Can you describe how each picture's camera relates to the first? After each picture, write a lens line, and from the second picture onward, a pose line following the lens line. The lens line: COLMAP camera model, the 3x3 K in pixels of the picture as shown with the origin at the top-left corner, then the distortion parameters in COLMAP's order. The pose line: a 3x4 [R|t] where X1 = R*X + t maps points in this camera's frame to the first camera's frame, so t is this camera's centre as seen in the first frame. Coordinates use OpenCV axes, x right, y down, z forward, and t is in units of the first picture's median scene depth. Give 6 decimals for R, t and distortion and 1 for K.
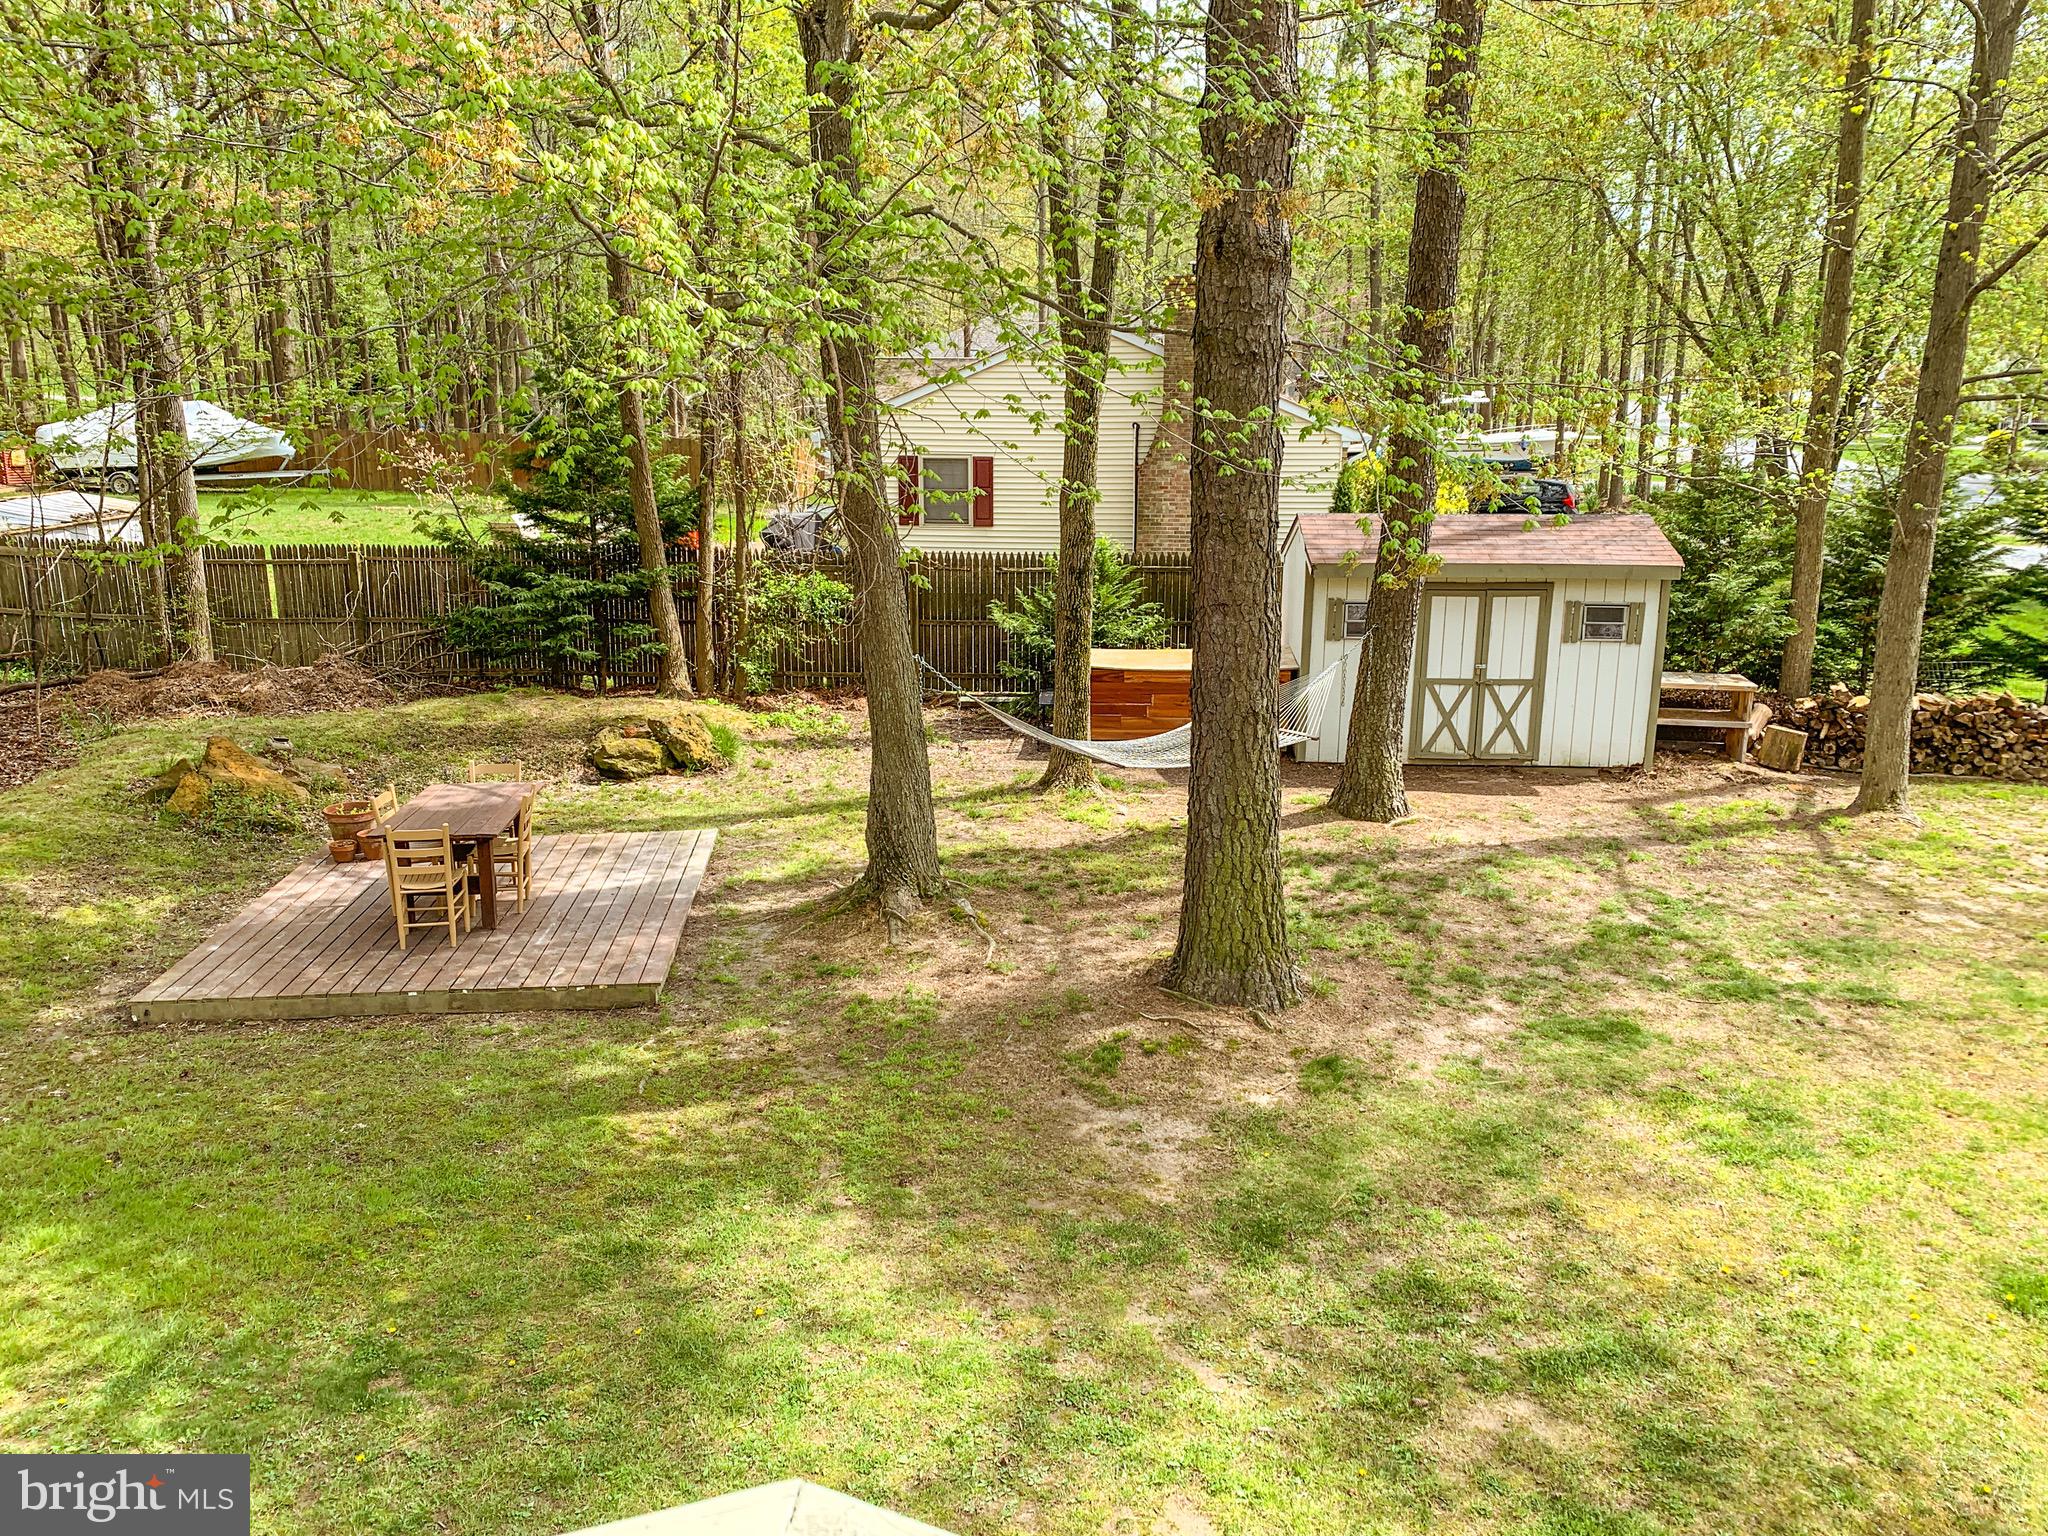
lens RADIAL K [[1535.7, 0, 1023.3], [0, 1535.7, 748.4], [0, 0, 1]] dist [0.029265, -0.026803]
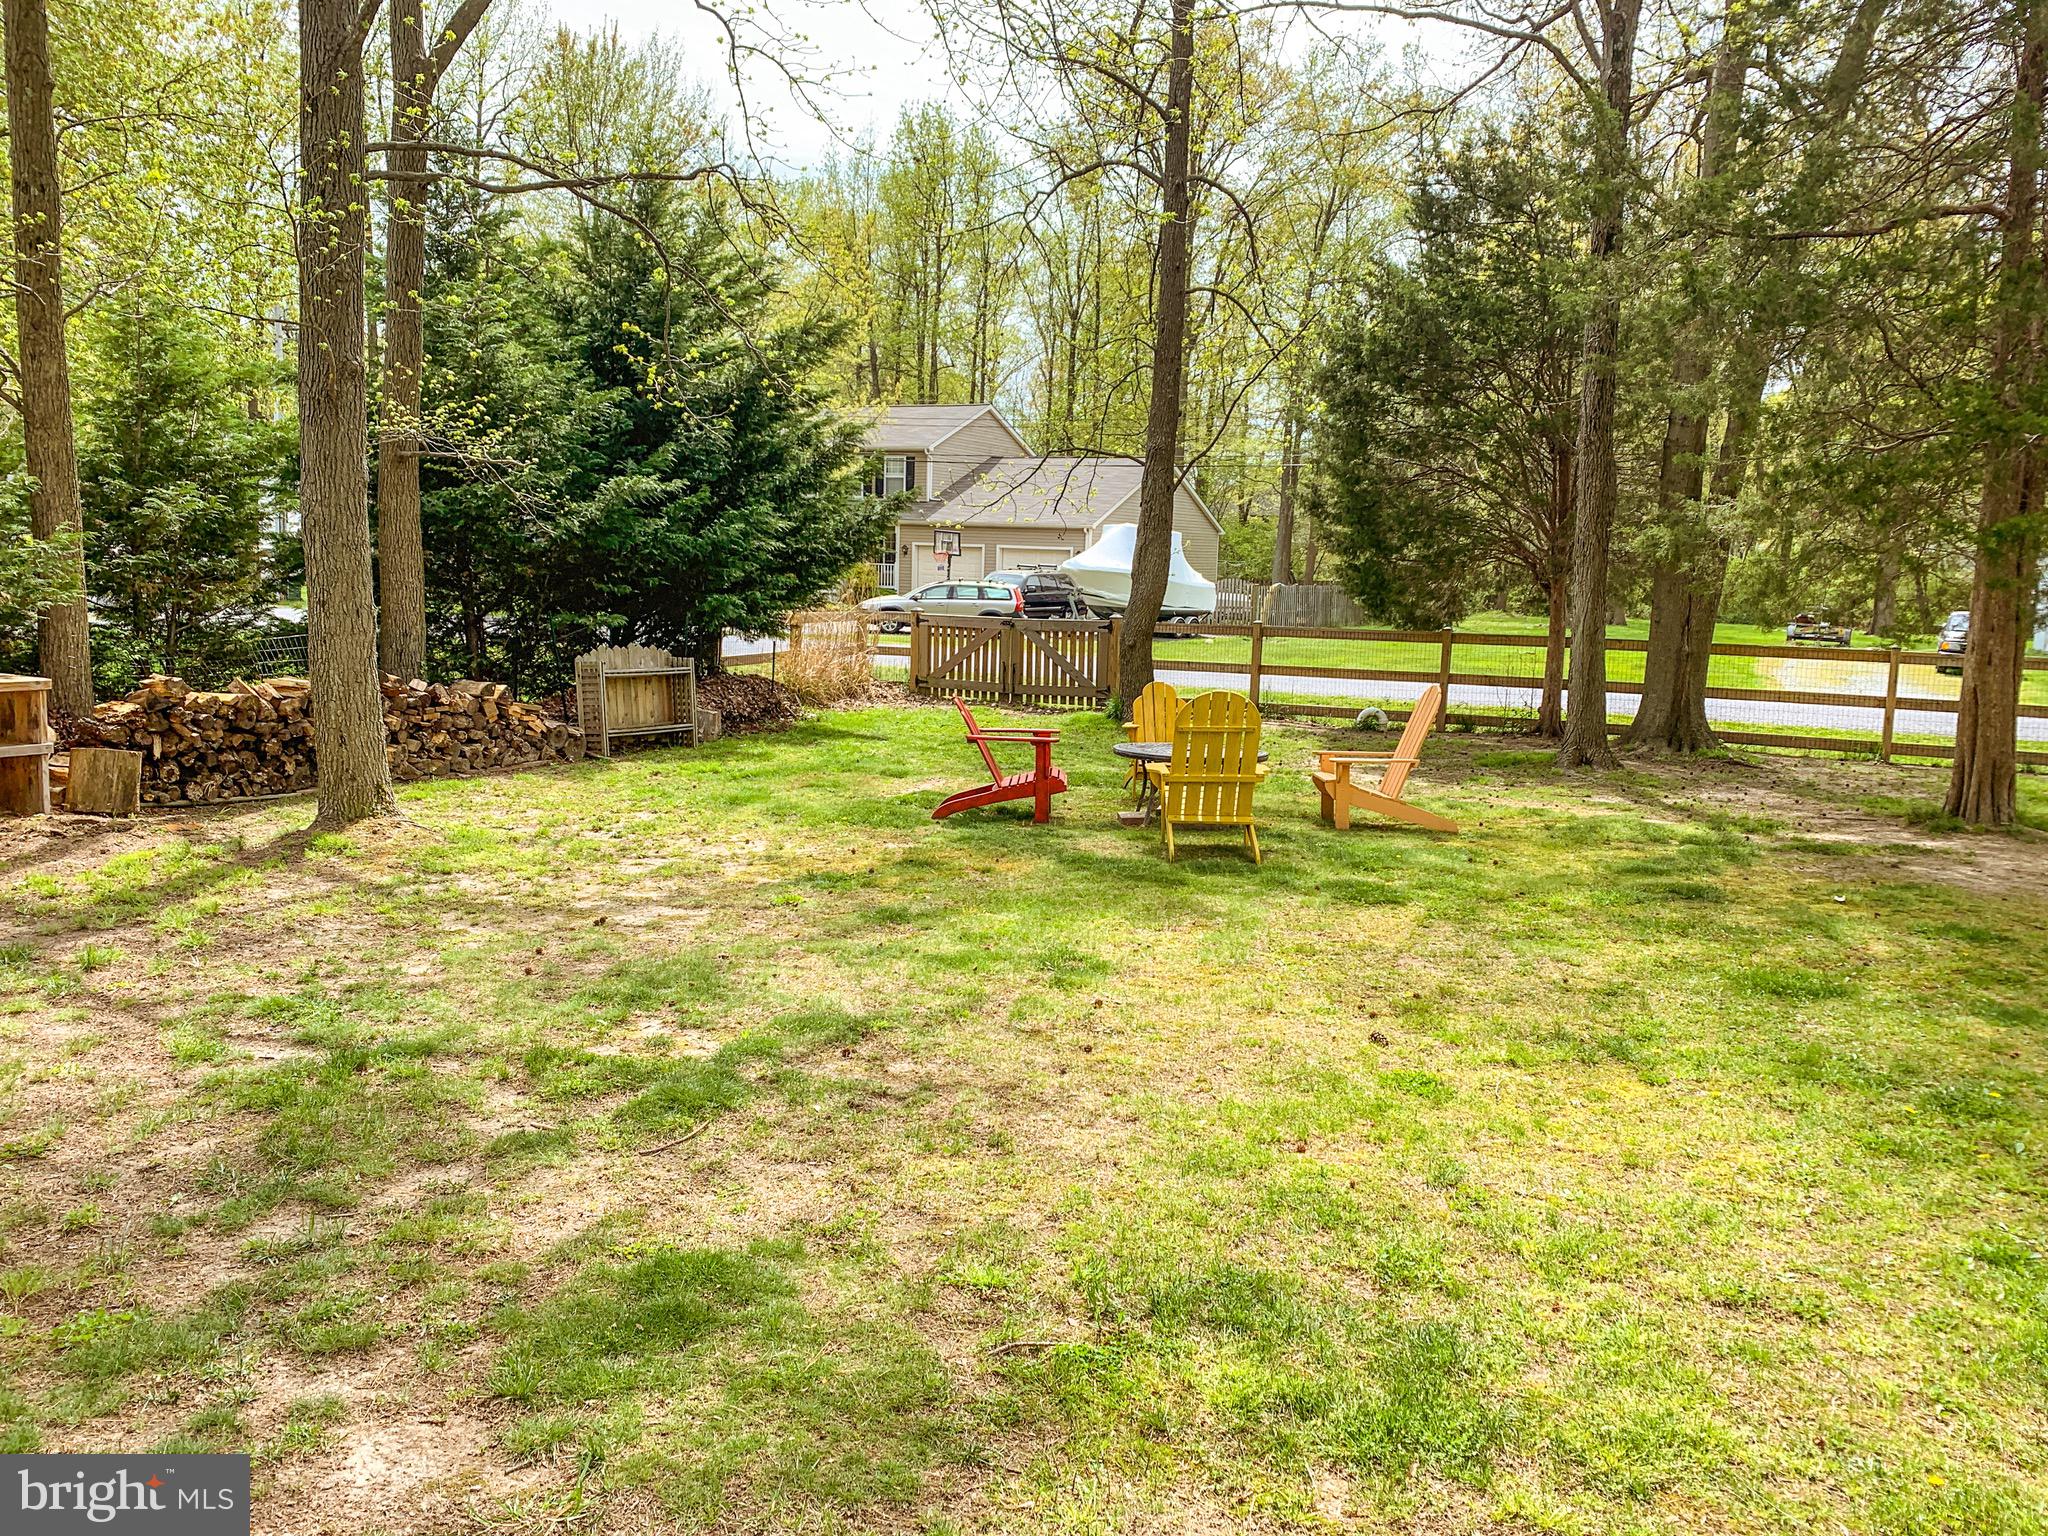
lens RADIAL K [[1535.7, 0, 985.6], [0, 1535.7, 752.6], [0, 0, 1]] dist [0.029265, -0.026803]
pose [[0.366682, -0.105658, 0.924327, 0.060197], [0.195787, 0.980044, 0.034358, 0.041101], [-0.909512, 0.168373, 0.380051, 0.506581]]
